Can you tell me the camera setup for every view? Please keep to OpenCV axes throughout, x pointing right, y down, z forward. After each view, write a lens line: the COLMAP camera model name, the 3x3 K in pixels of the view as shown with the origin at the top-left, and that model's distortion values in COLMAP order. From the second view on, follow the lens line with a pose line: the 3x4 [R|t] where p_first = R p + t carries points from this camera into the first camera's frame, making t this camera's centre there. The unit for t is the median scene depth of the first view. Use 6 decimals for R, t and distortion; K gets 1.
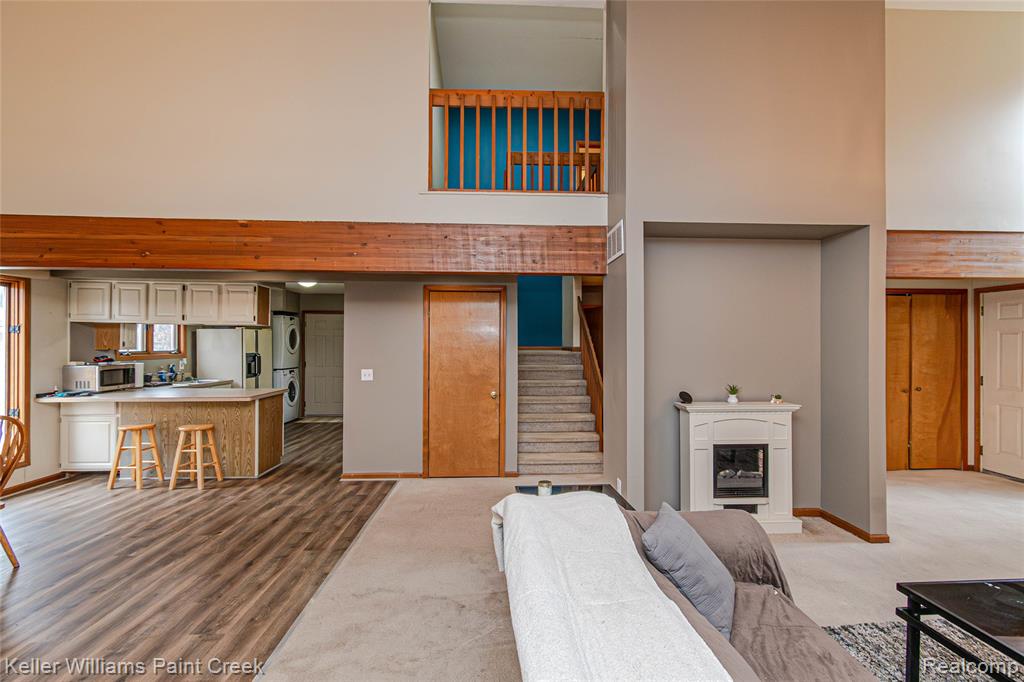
lens RADIAL K [[455.6, 0, 508.7], [0, 455.6, 345.1], [0, 0, 1]] dist [-0.000553, -0.000145]
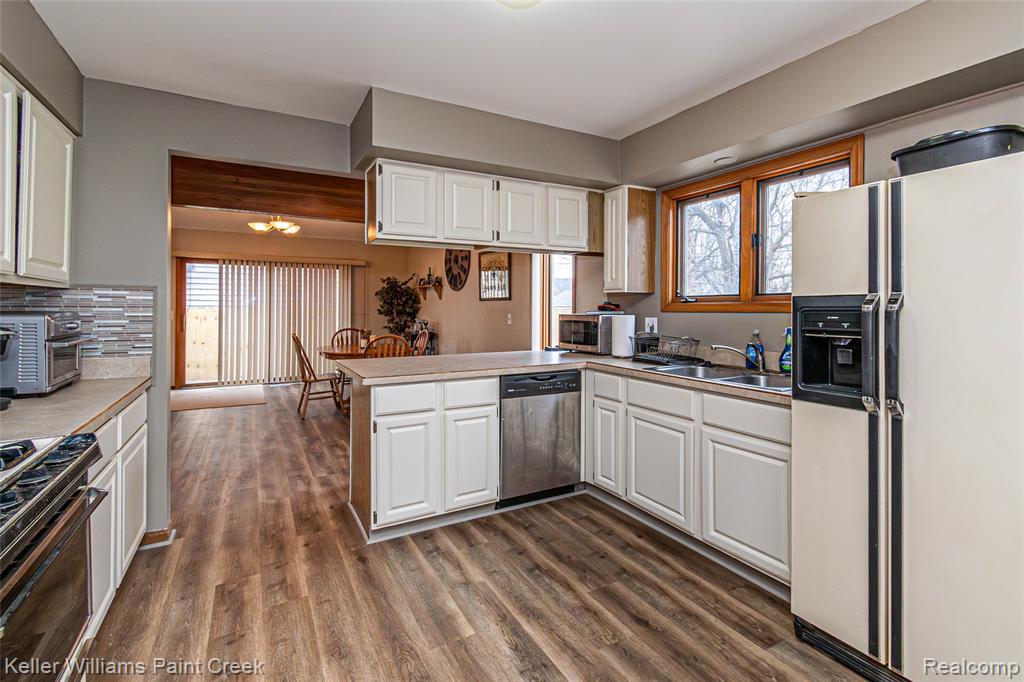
lens RADIAL K [[472.9, 0, 498.0], [0, 472.9, 306.7], [0, 0, 1]] dist [0.012211, -0.000103]
pose [[-0.901288, -0.006609, -0.433171, -0.581171], [-0.005428, 0.999977, -0.003962, 0.044469], [0.433187, -0.001219, -0.901303, 2.079605]]
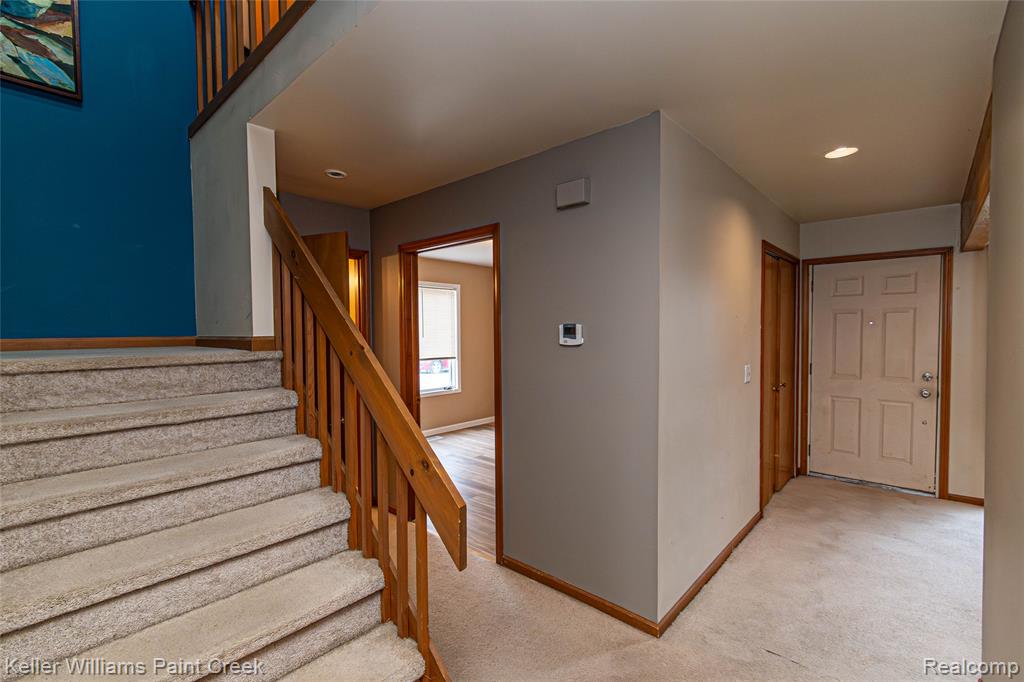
lens RADIAL K [[455.6, 0, 508.7], [0, 455.6, 345.1], [0, 0, 1]] dist [-0.000553, -0.000145]
pose [[0.705591, -0.032231, 0.707886, 0.063080], [0.009210, 0.999298, 0.036319, -0.000300], [-0.708559, -0.019107, 0.705393, 1.043022]]
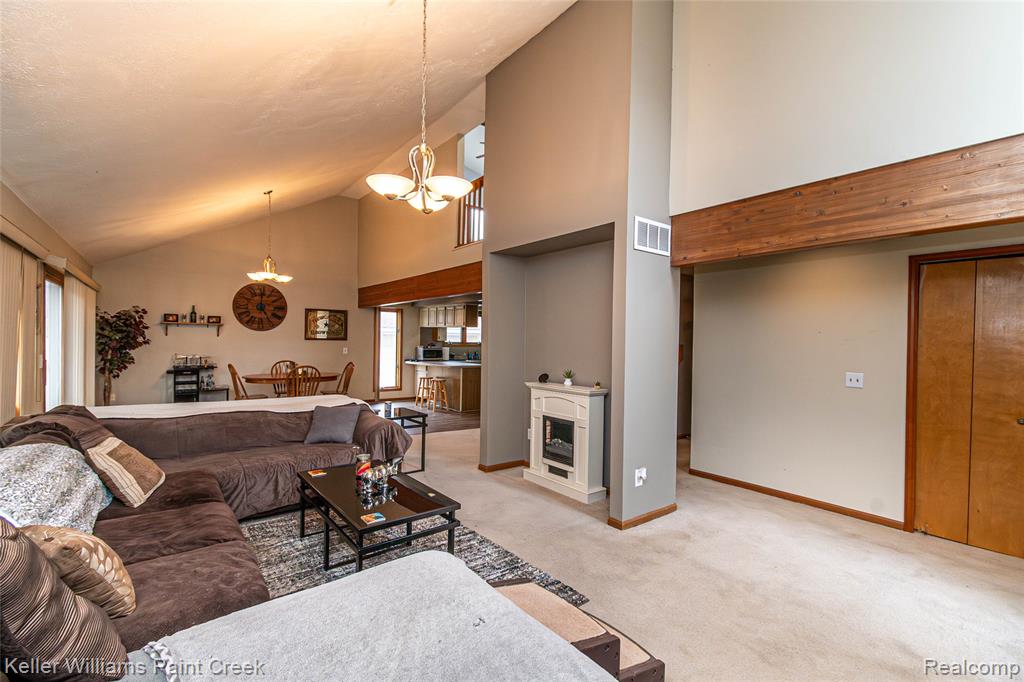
lens RADIAL K [[451.7, 0, 508.6], [0, 451.7, 342.5], [0, 0, 1]] dist [0.001160, -0.000740]
pose [[0.566749, 0.011141, -0.823815, 1.290507], [-0.016438, 0.999862, 0.002214, 0.012431], [0.823727, 0.012288, 0.566854, 0.178957]]
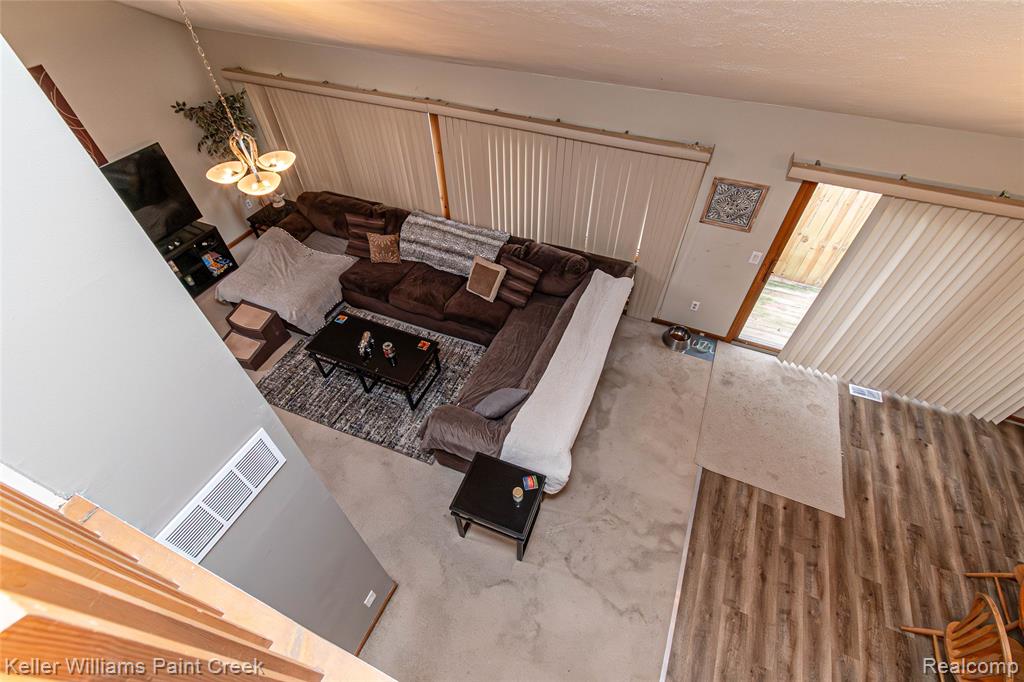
lens RADIAL K [[450.2, 0, 512.0], [0, 450.2, 341.0], [0, 0, 1]] dist [-0.002366, -0.000239]
pose [[-0.896813, -0.322997, 0.302322, -0.097893], [0.002456, 0.679707, 0.733479, -0.598198], [-0.442402, 0.658537, -0.608777, 0.945672]]
